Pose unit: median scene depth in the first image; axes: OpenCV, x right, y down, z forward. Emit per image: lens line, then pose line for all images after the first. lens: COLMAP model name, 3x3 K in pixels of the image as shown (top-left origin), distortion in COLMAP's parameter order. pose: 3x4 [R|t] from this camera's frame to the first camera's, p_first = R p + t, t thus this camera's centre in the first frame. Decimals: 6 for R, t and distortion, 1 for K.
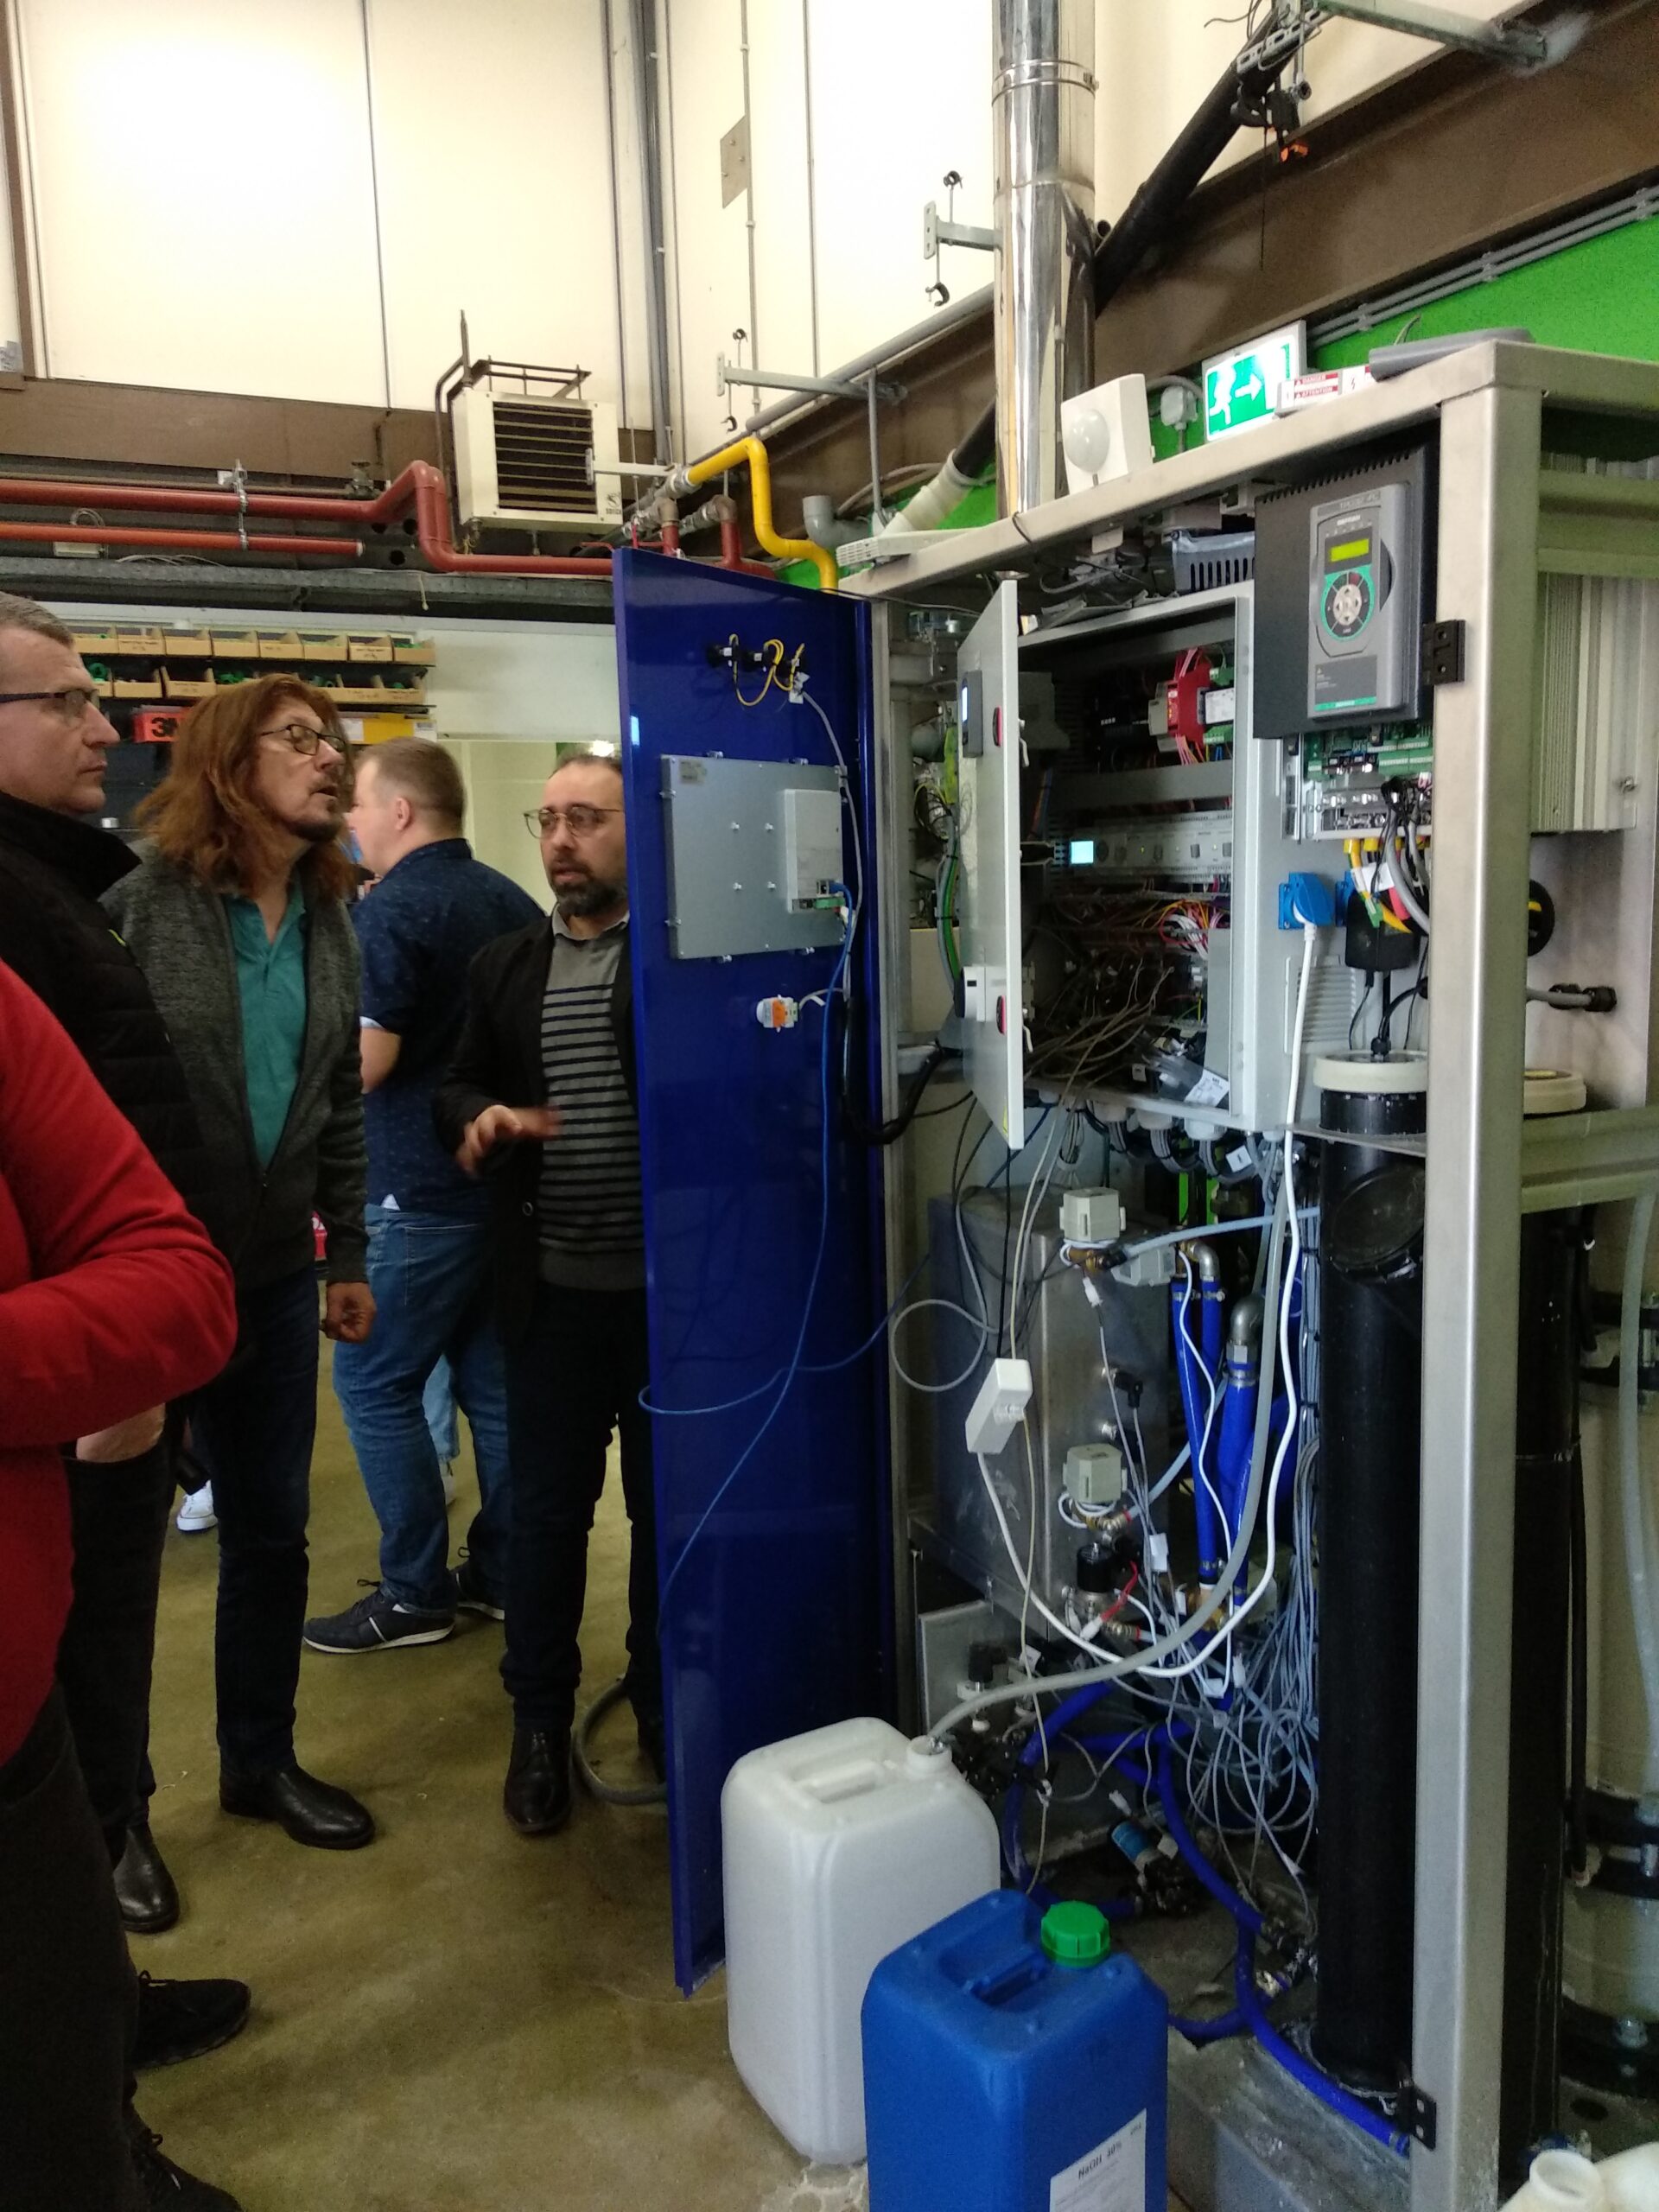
lens RADIAL K [[1729.4, 0, 826.3], [0, 1729.4, 1111.7], [0, 0, 1]] dist [0.018717, -0.024721]
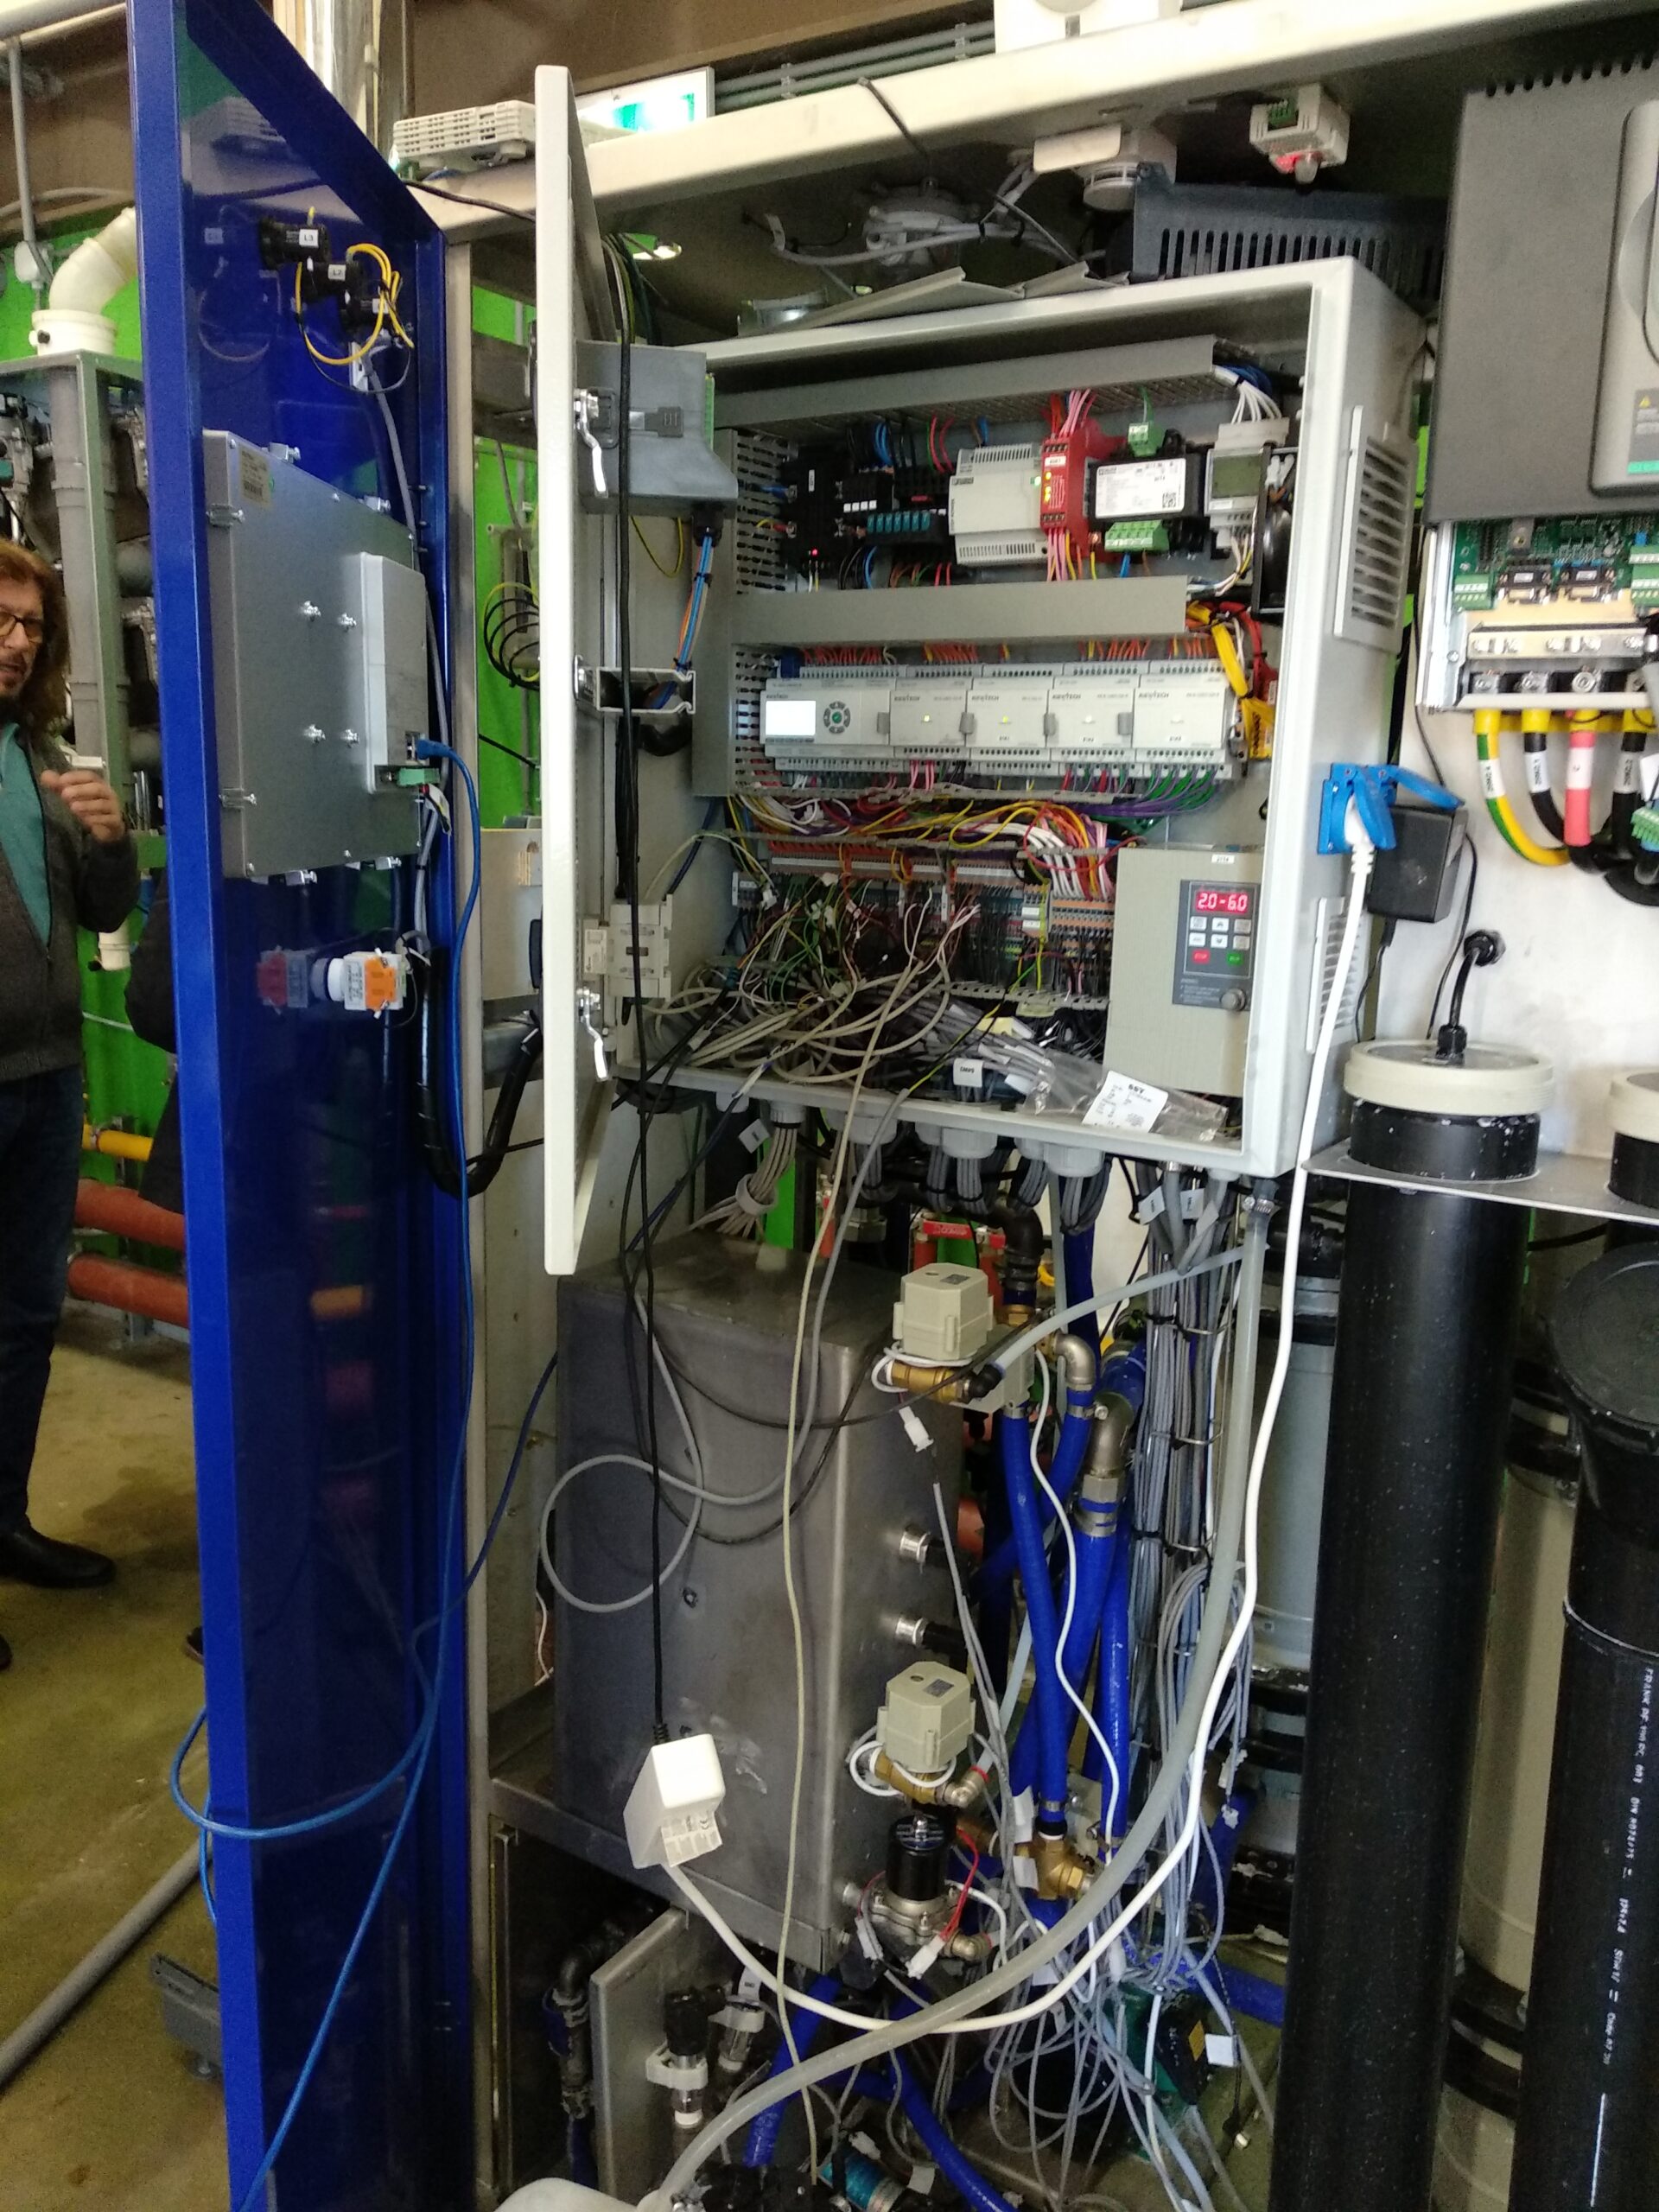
lens RADIAL K [[1729.4, 0, 833.5], [0, 1729.4, 1098.2], [0, 0, 1]] dist [0.018717, -0.024721]
pose [[0.856204, -0.045769, 0.514606, -0.182260], [0.021953, 0.998392, 0.052271, -0.046453], [-0.516171, -0.033458, 0.855832, 0.477027]]
